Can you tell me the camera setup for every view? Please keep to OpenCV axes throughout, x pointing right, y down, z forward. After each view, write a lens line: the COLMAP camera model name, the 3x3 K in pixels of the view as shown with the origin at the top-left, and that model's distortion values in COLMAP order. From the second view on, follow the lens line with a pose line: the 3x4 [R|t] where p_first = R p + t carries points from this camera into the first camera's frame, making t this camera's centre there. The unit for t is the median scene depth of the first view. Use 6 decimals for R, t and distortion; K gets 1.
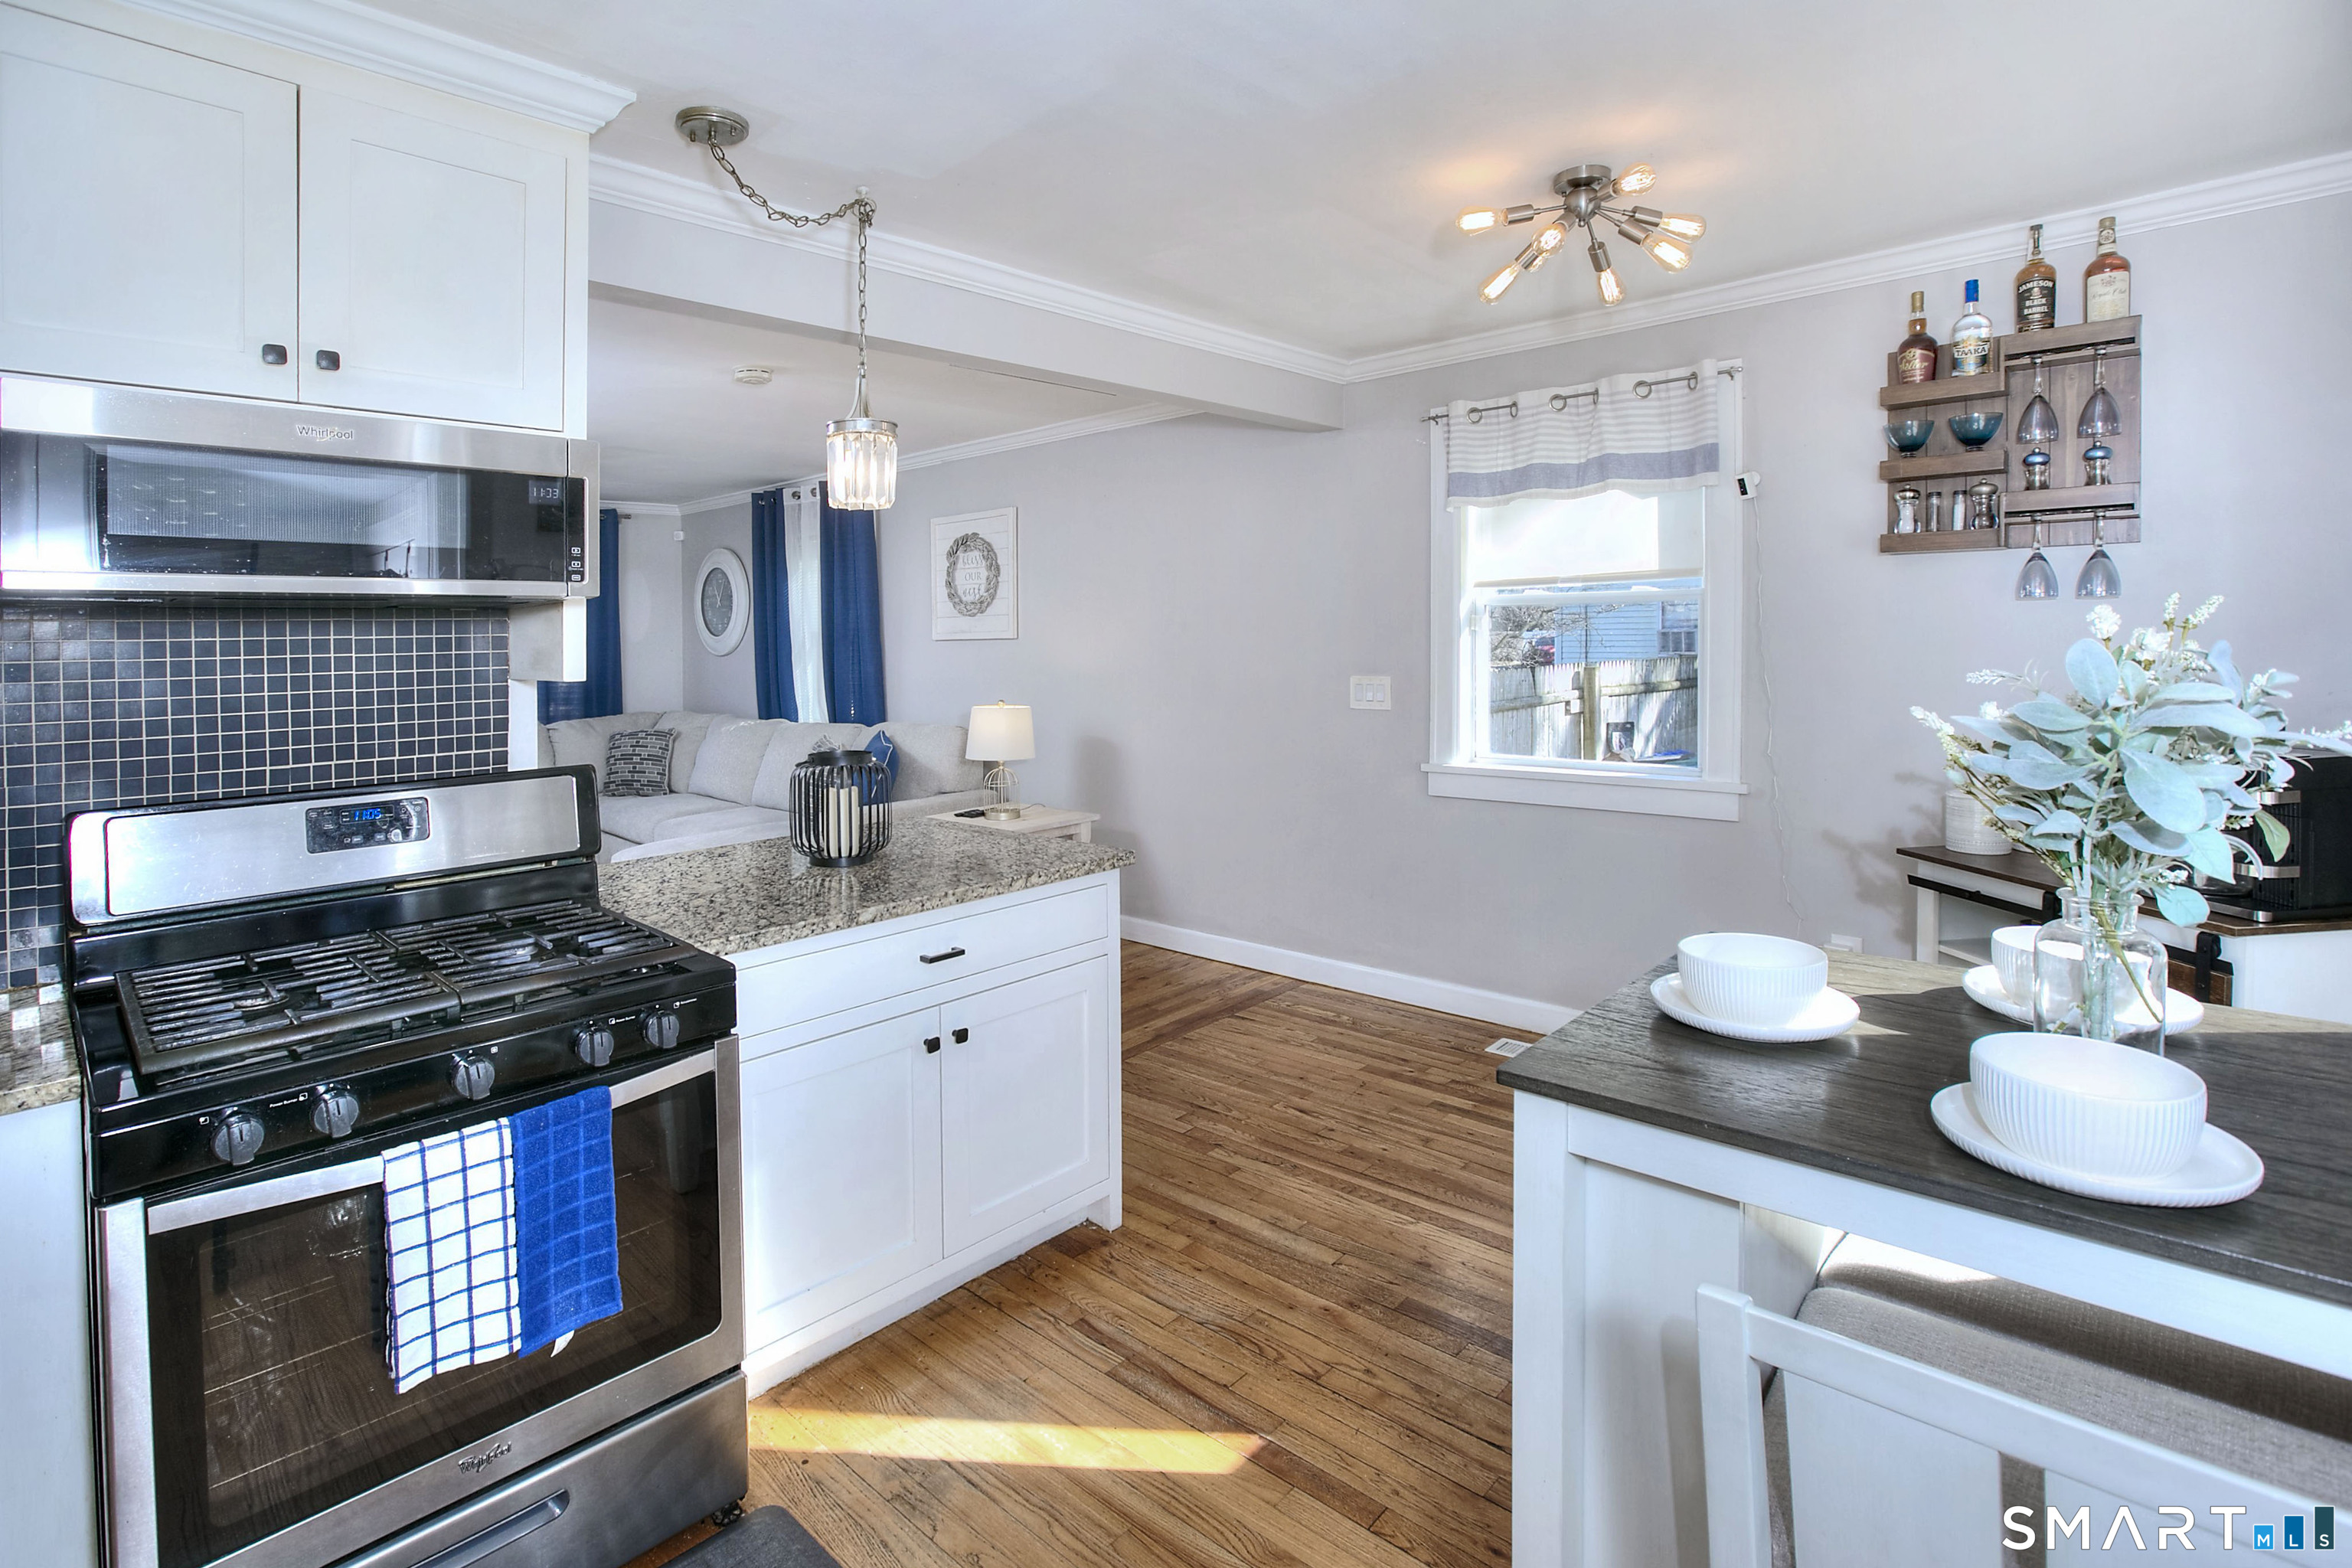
lens RADIAL K [[1110.0, 0, 1094.2], [0, 1110.0, 609.9], [0, 0, 1]] dist [-0.045282, 0.015882]
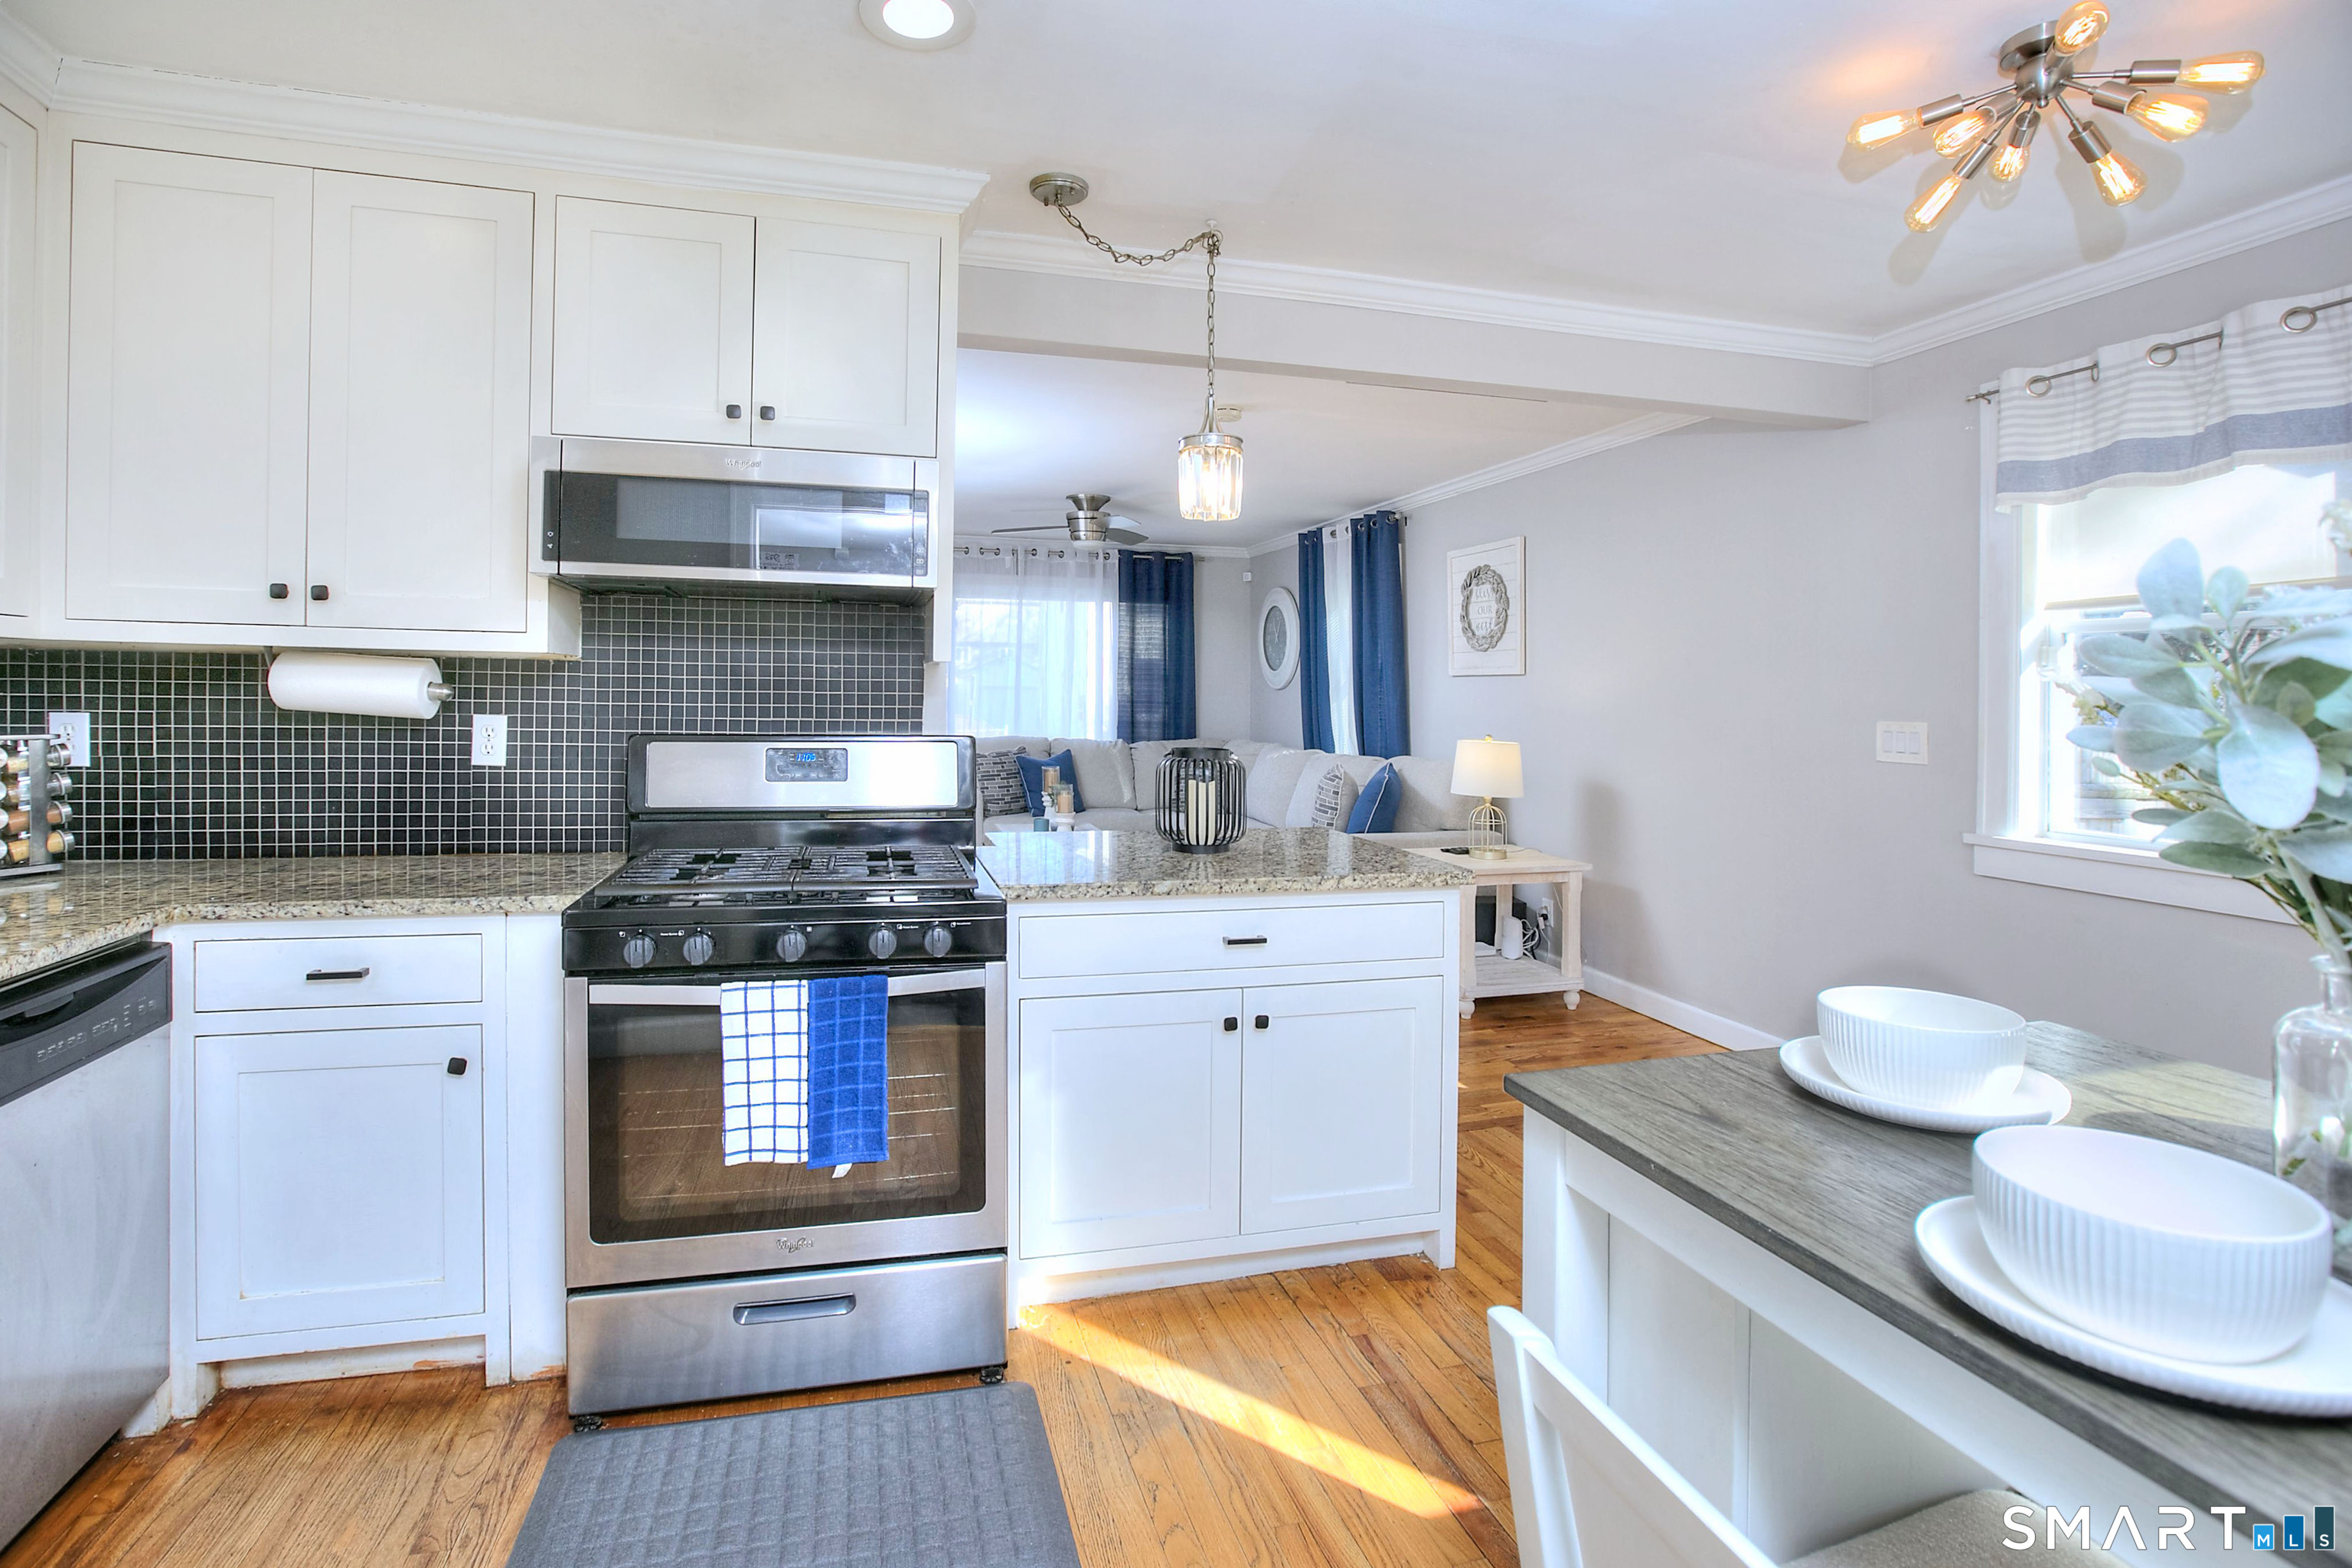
lens RADIAL K [[1110.0, 0, 1154.7], [0, 1110.0, 657.4], [0, 0, 1]] dist [-0.045282, 0.015882]
pose [[0.859964, 0.020405, -0.509946, 0.274620], [-0.025548, 0.999669, -0.003083, 0.043936], [0.509714, 0.015679, 0.860201, 0.045925]]
